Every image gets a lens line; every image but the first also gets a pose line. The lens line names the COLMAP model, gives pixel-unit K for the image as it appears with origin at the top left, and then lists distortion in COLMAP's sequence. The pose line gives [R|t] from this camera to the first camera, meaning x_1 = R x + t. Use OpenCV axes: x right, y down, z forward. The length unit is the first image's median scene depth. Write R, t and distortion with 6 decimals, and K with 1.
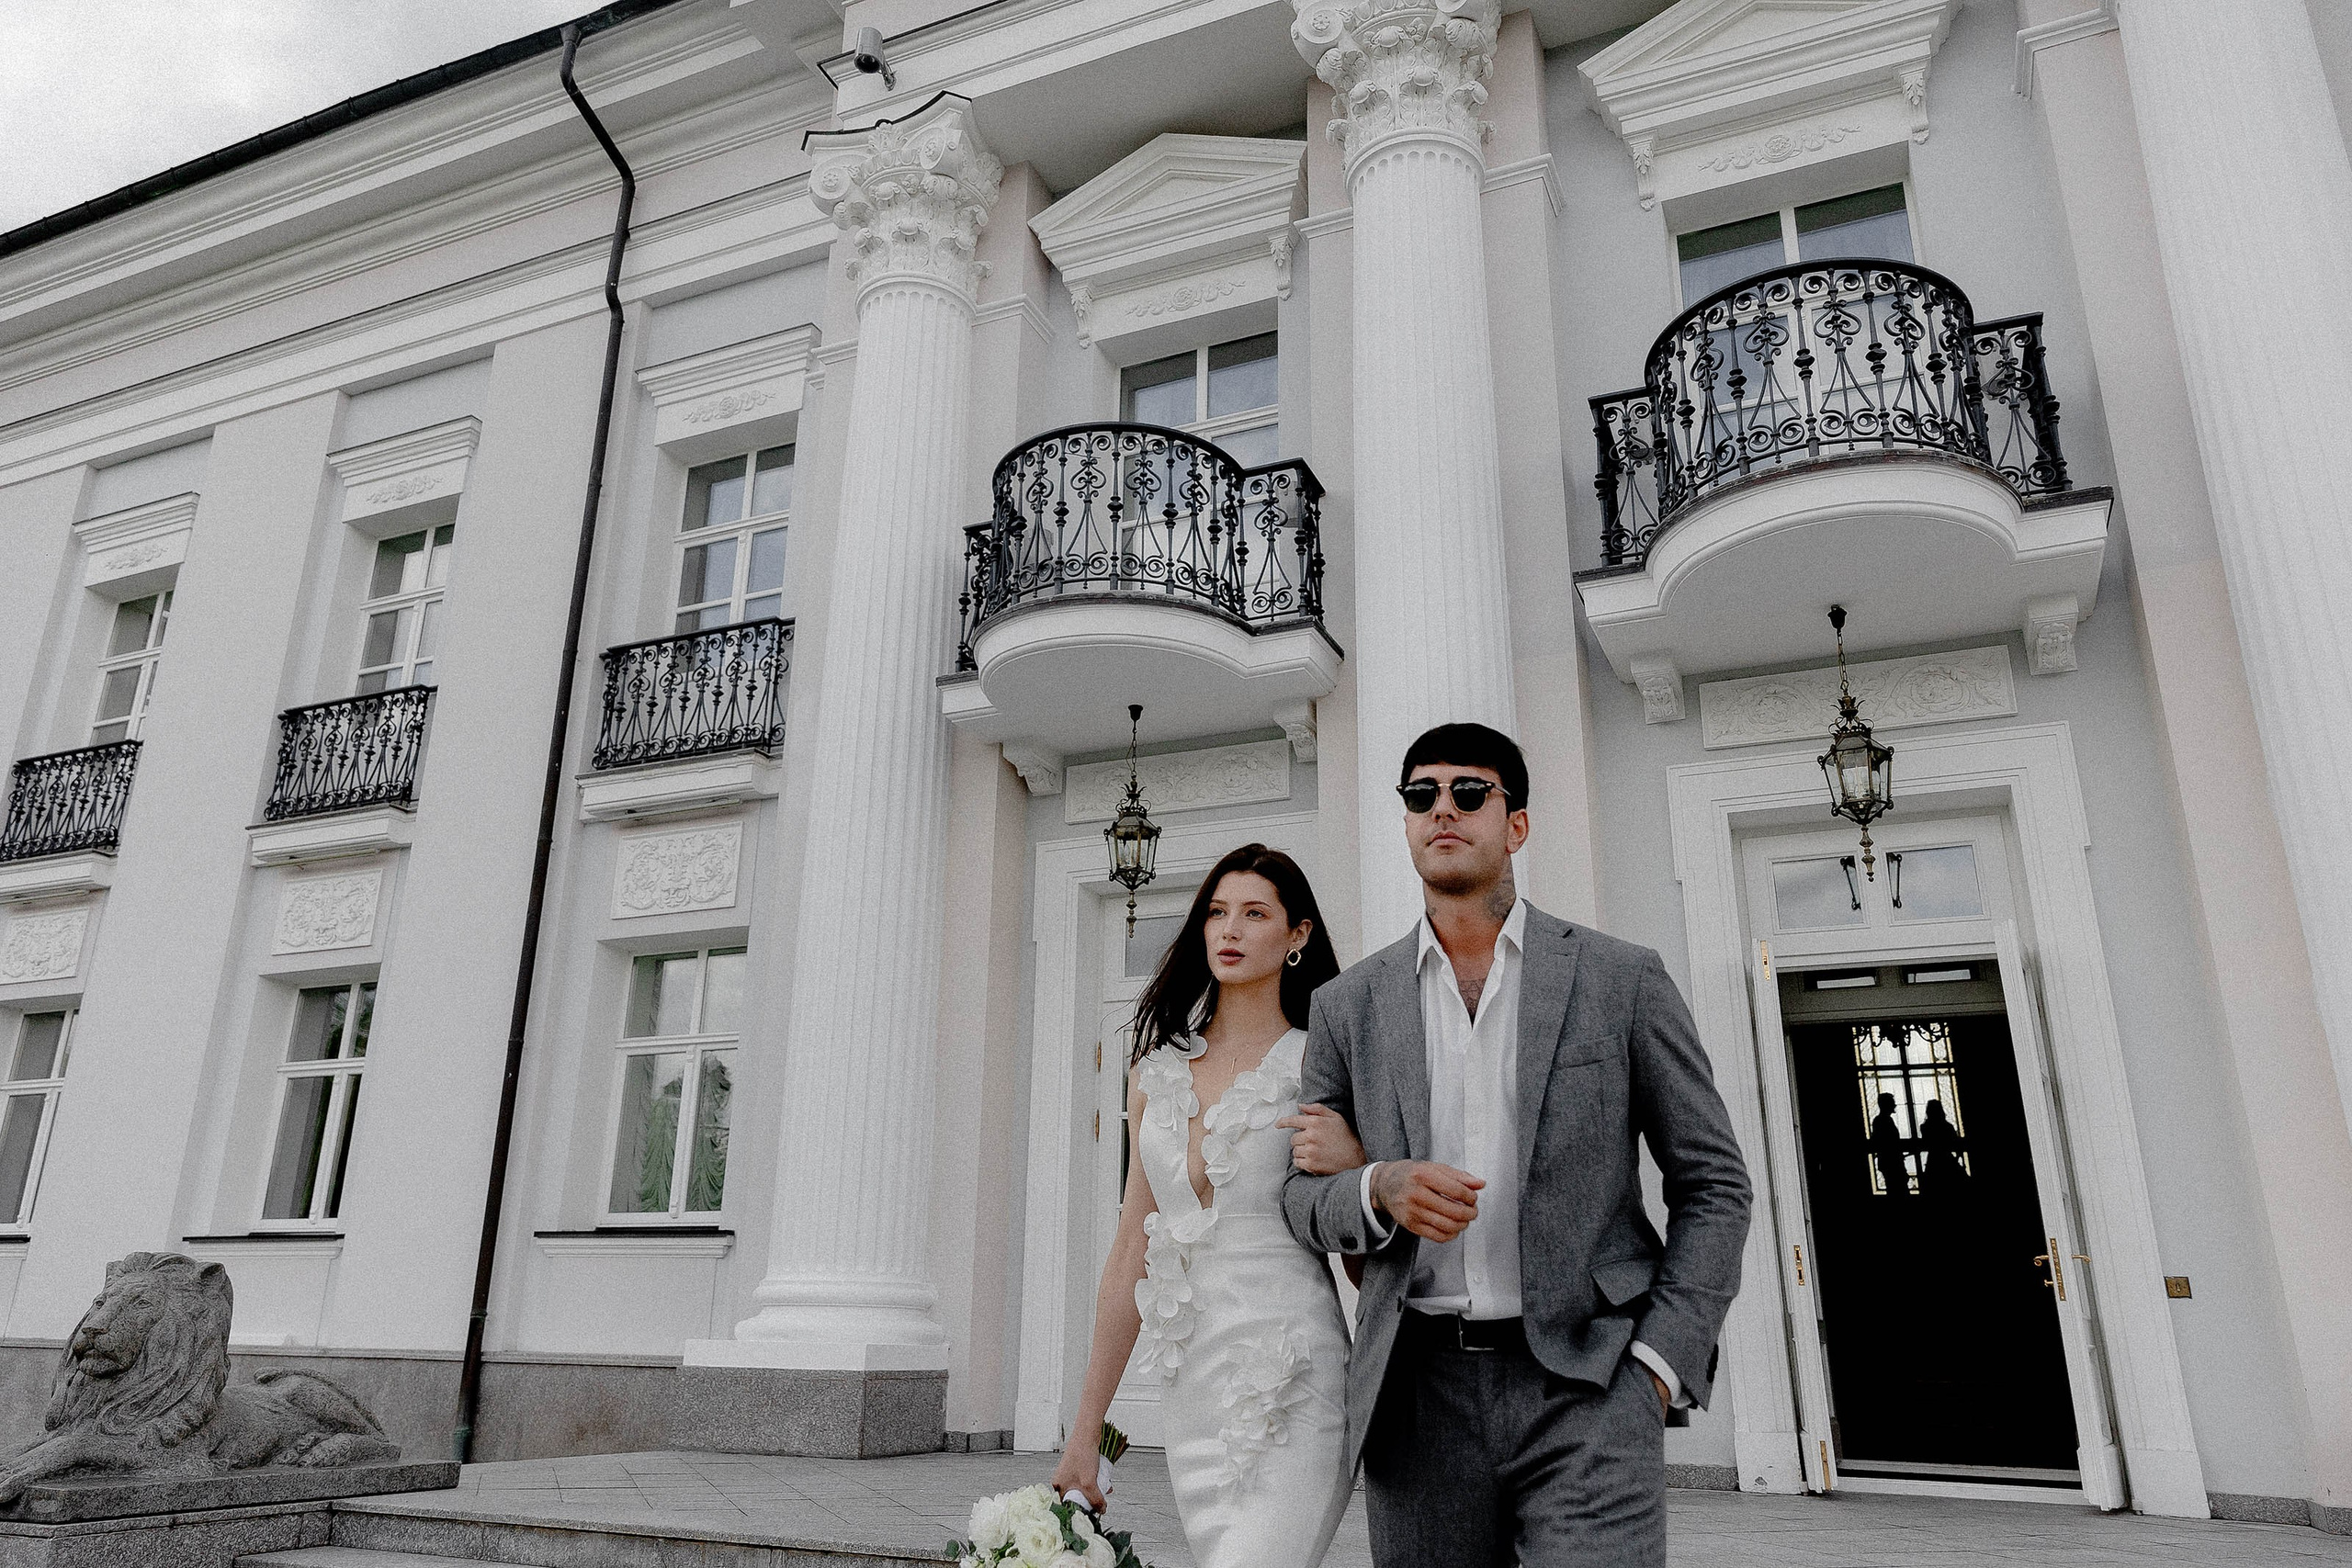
lens RADIAL K [[1600.9, 0, 1174.0], [0, 1600.9, 777.4], [0, 0, 1]] dist [0.024105, -0.006426]
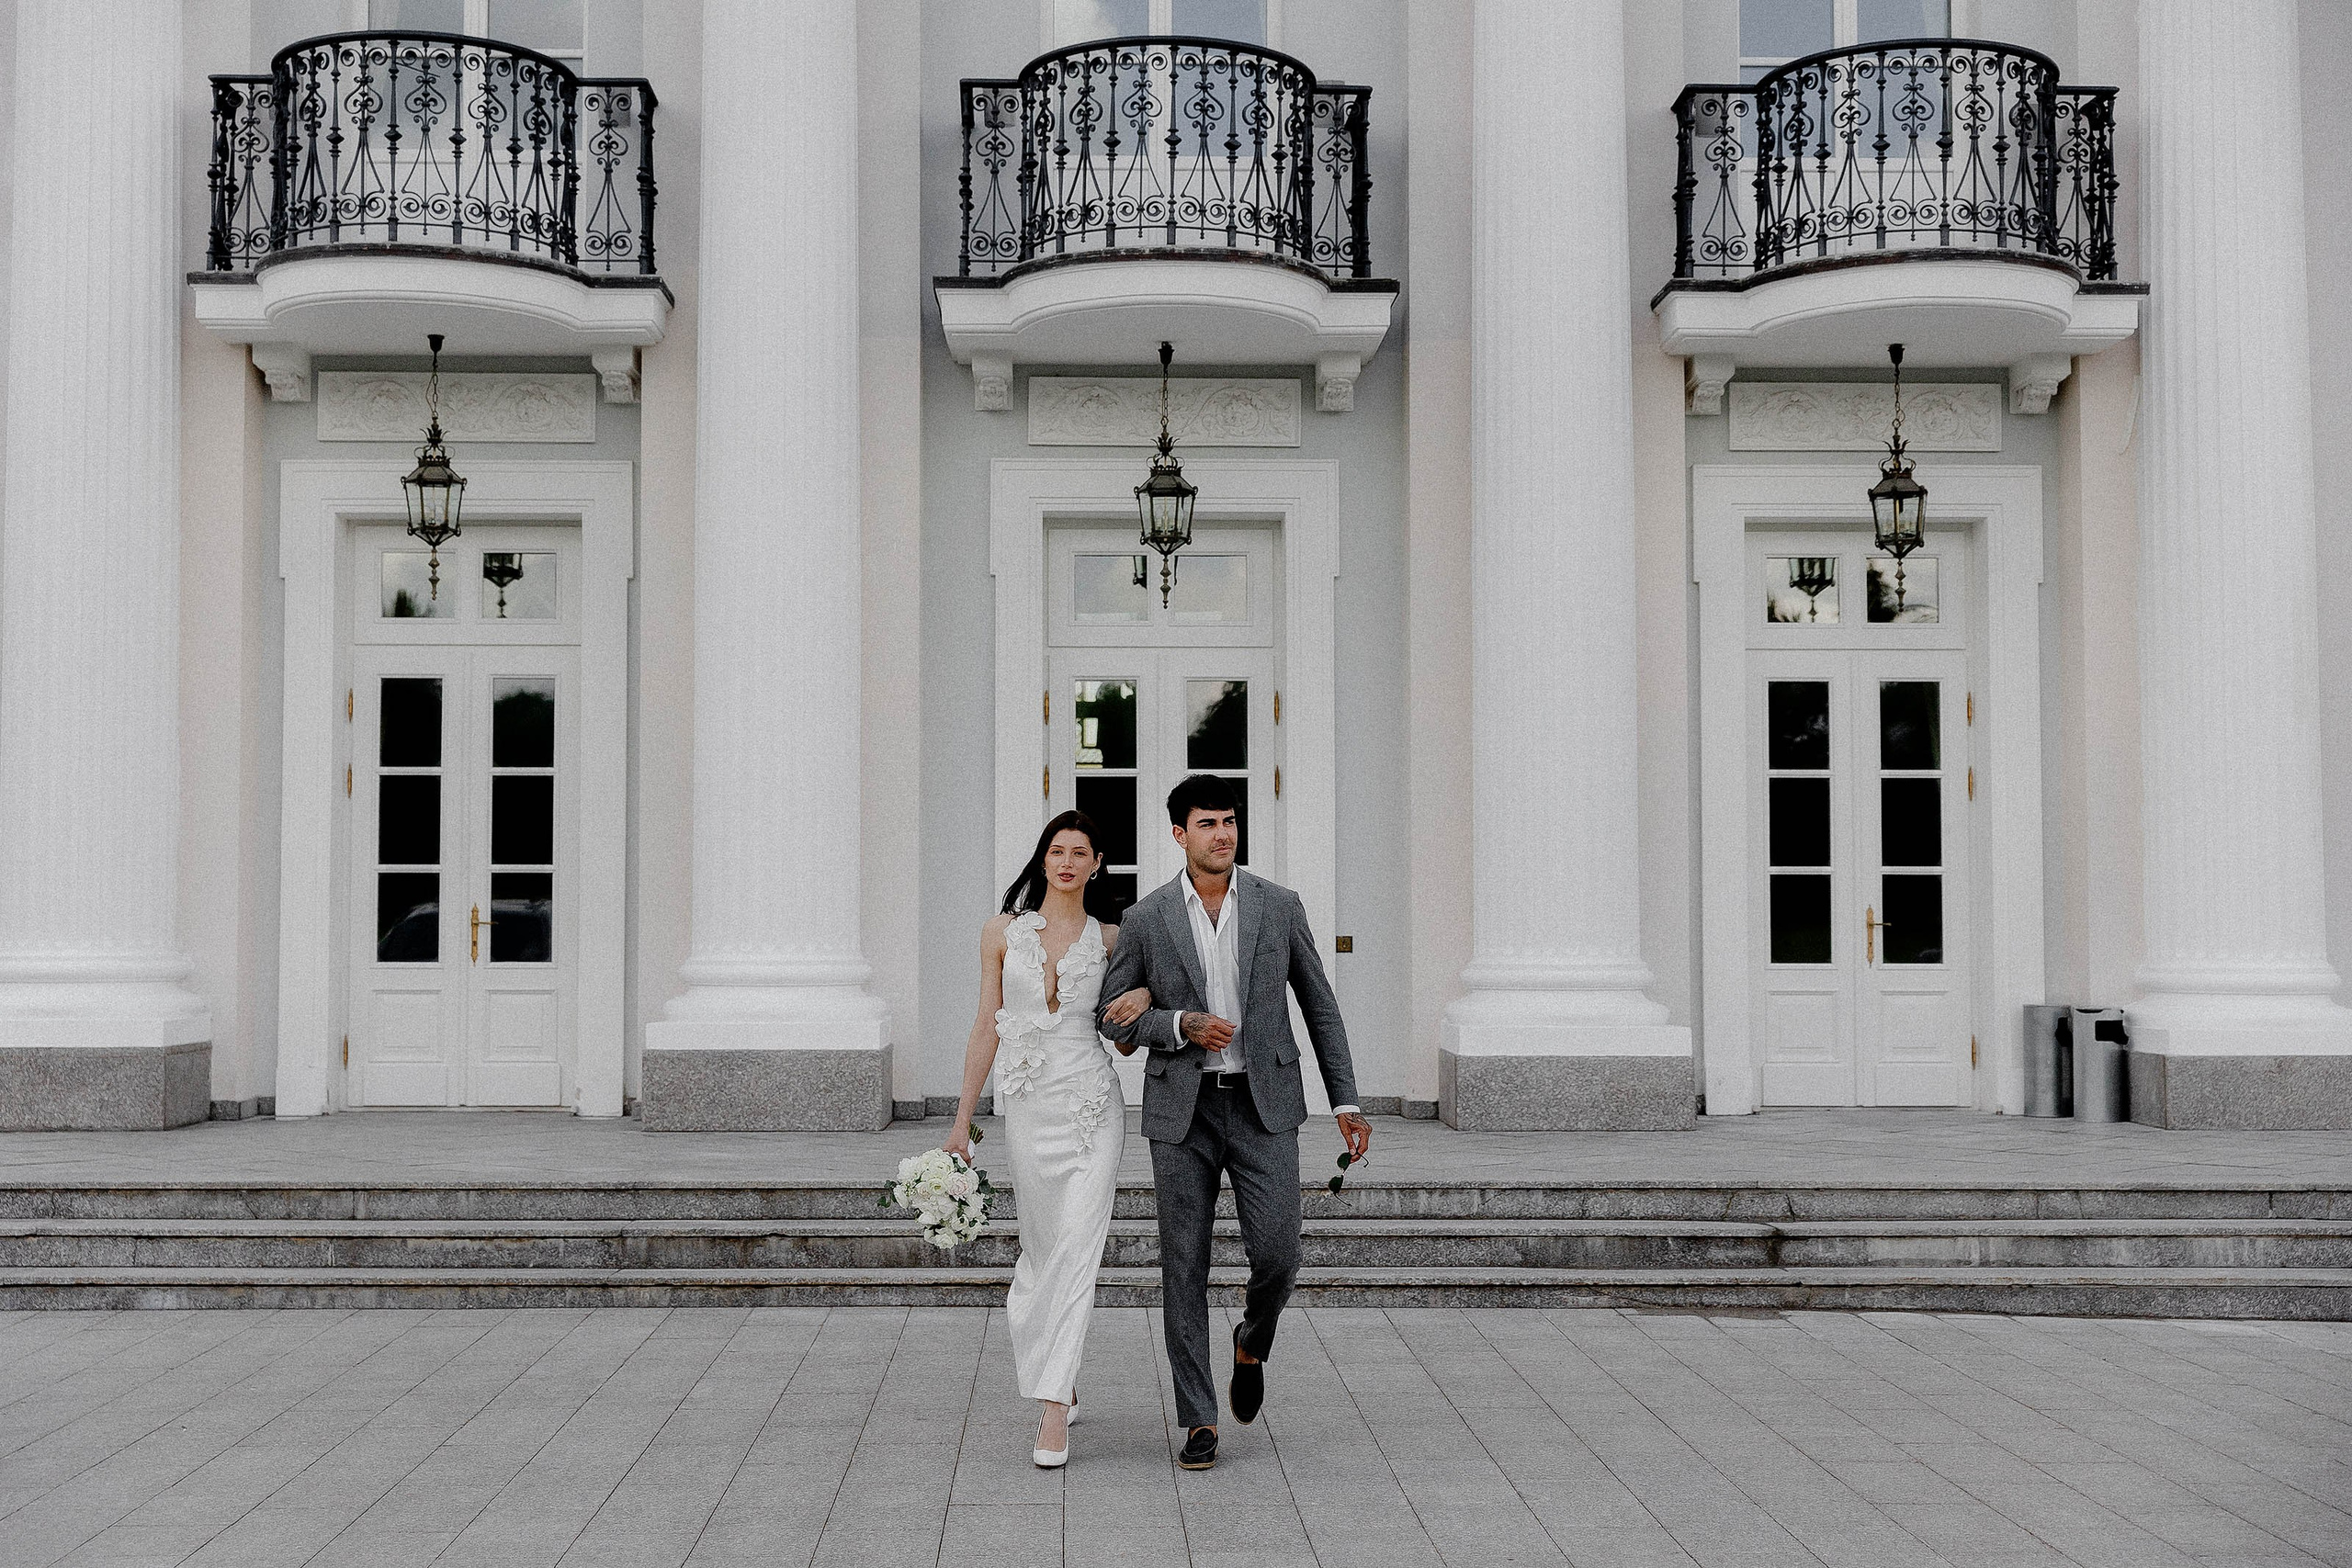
lens RADIAL K [[2974.8, 0, 1175.1], [0, 2974.8, 783.6], [0, 0, 1]] dist [0.012656, 0.000000]
pose [[0.896638, 0.000992, 0.442764, -0.440887], [-0.130844, 0.955929, 0.262830, -0.335127], [-0.422990, -0.293597, 0.857252, -0.752917]]
